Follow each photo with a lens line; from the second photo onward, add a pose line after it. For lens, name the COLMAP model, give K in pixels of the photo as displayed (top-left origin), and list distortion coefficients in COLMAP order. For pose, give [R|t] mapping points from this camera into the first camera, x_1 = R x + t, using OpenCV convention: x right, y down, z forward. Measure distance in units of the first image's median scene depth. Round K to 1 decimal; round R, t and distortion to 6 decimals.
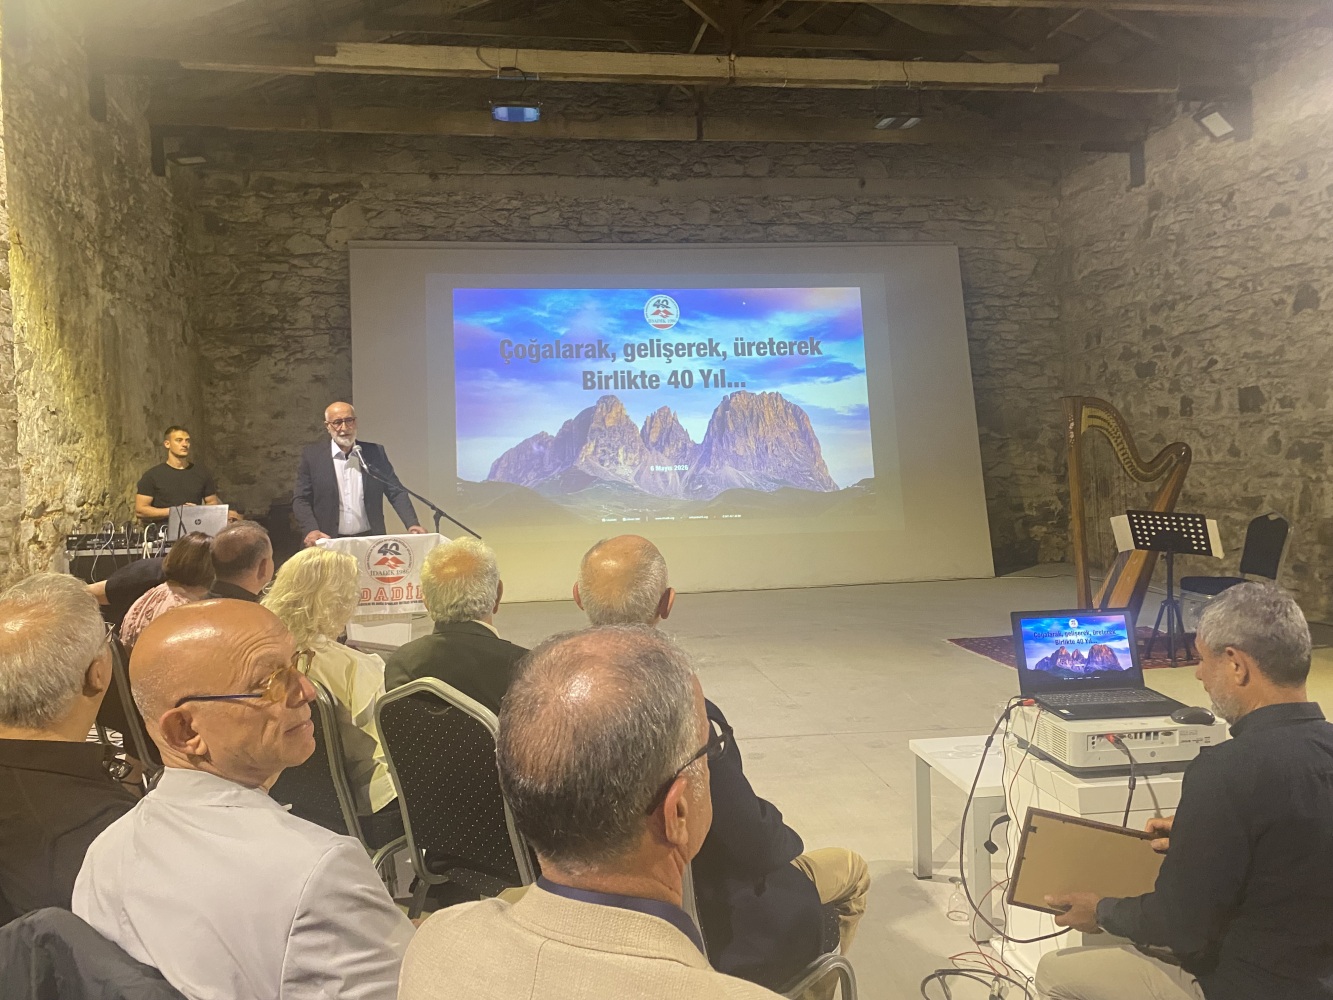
lens RADIAL K [[1000.2, 0, 648.2], [0, 1000.2, 494.1], [0, 0, 1]] dist [0.007650, -0.006674]
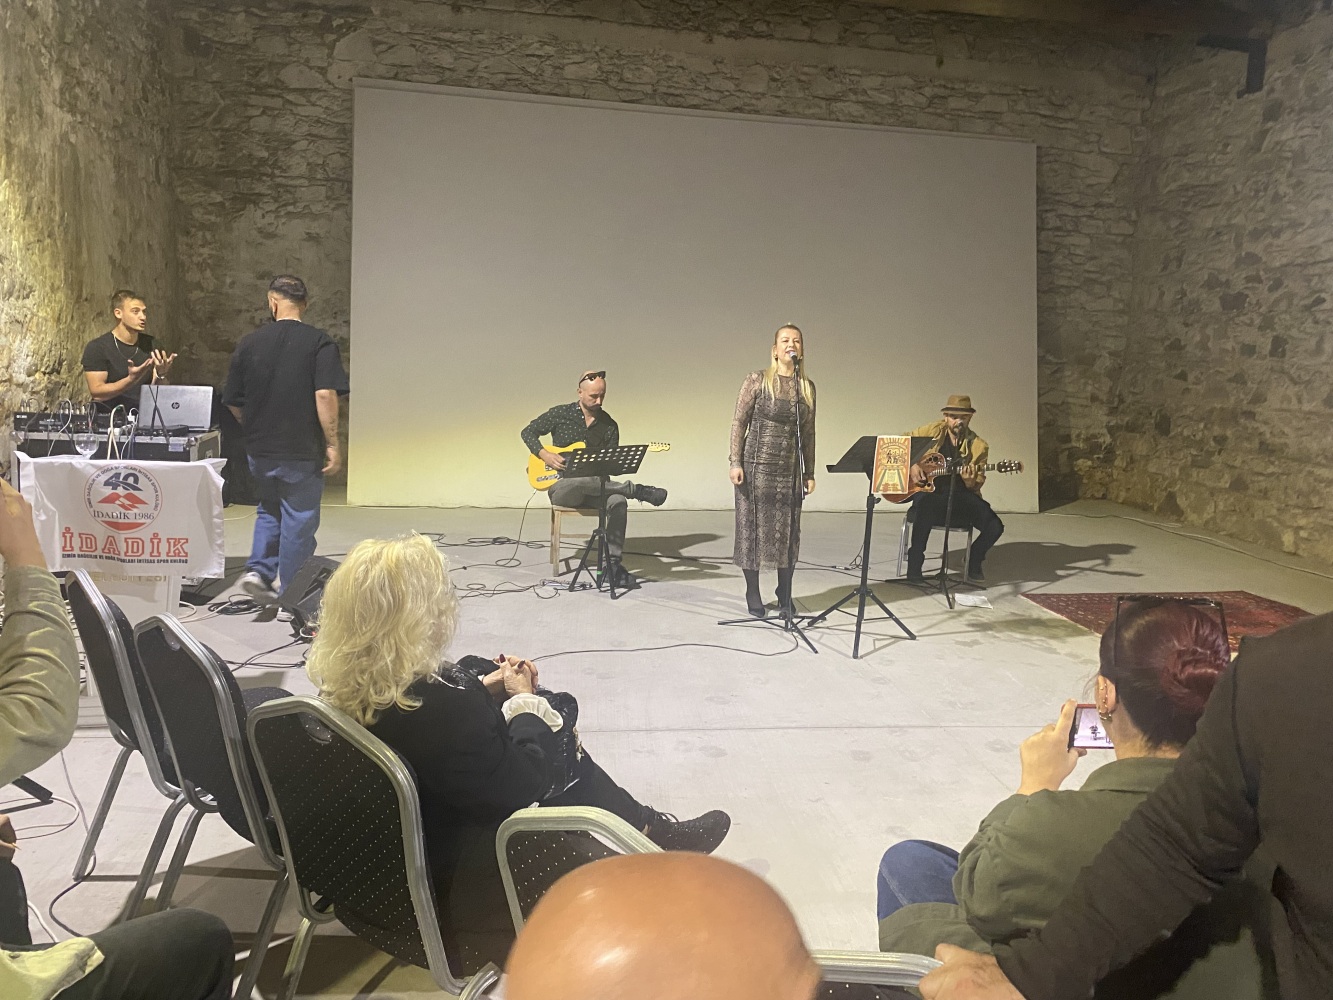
lens RADIAL K [[1002.1, 0, 663.5], [0, 1002.1, 490.9], [0, 0, 1]] dist [0.000544, 0.003594]
pose [[0.996447, 0.069529, 0.047532, -0.049501], [-0.074490, 0.990899, 0.112119, -0.016474], [-0.039304, -0.115261, 0.992557, 0.091541]]
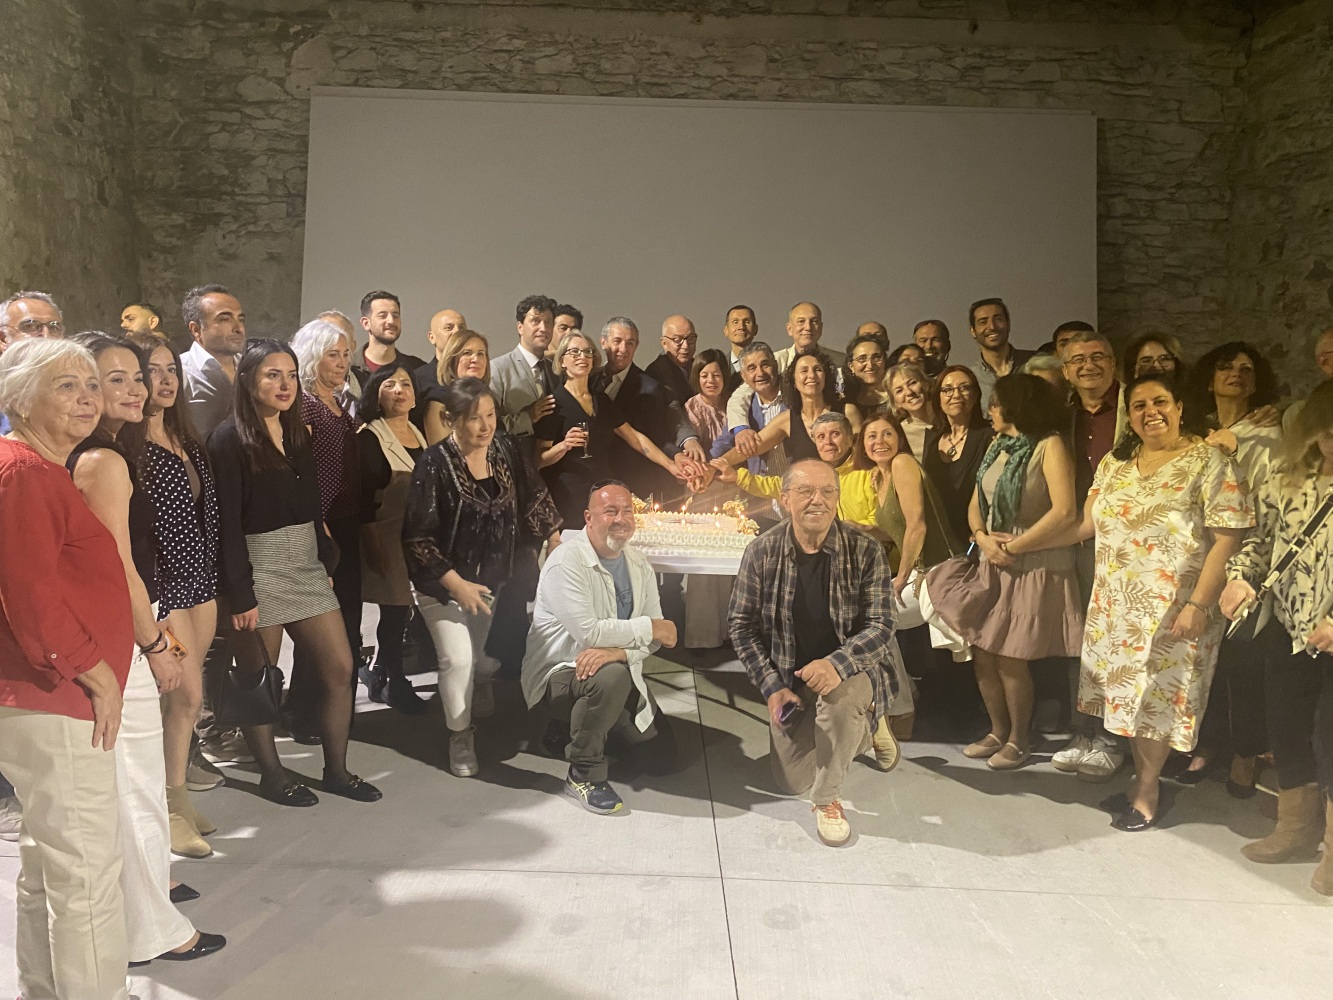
lens RADIAL K [[1000.2, 0, 648.2], [0, 1000.2, 494.1], [0, 0, 1]] dist [0.007650, -0.006674]
pose [[0.989988, 0.073067, -0.120768, 0.093979], [-0.060660, 0.992788, 0.103400, -0.024728], [0.127452, -0.095039, 0.987281, 0.201052]]
